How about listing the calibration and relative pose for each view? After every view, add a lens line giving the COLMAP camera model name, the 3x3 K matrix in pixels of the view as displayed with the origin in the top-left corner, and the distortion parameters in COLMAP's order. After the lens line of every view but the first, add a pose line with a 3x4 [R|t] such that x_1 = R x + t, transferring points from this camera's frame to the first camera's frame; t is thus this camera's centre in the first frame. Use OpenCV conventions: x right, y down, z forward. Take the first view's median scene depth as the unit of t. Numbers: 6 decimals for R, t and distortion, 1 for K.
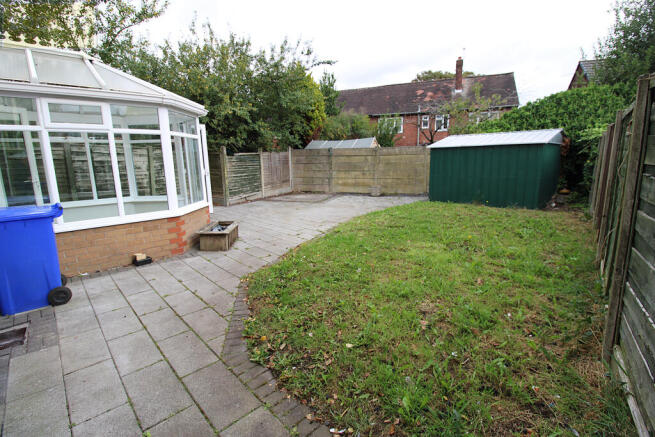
lens RADIAL K [[307.9, 0, 327.5], [0, 307.9, 218.5], [0, 0, 1]] dist [-0.010114, 0.000325]
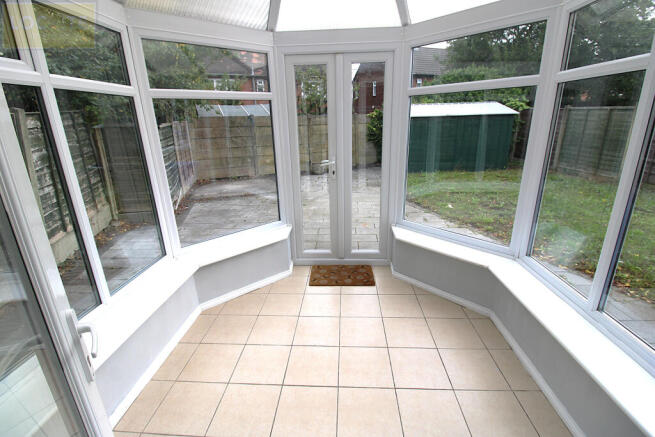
lens RADIAL K [[307.9, 0, 327.5], [0, 307.9, 218.5], [0, 0, 1]] dist [-0.010114, 0.000325]
pose [[0.723871, -0.203350, 0.659287, -0.382045], [0.140146, 0.978994, 0.148086, -0.070469], [-0.675552, -0.014799, 0.737164, 0.331035]]
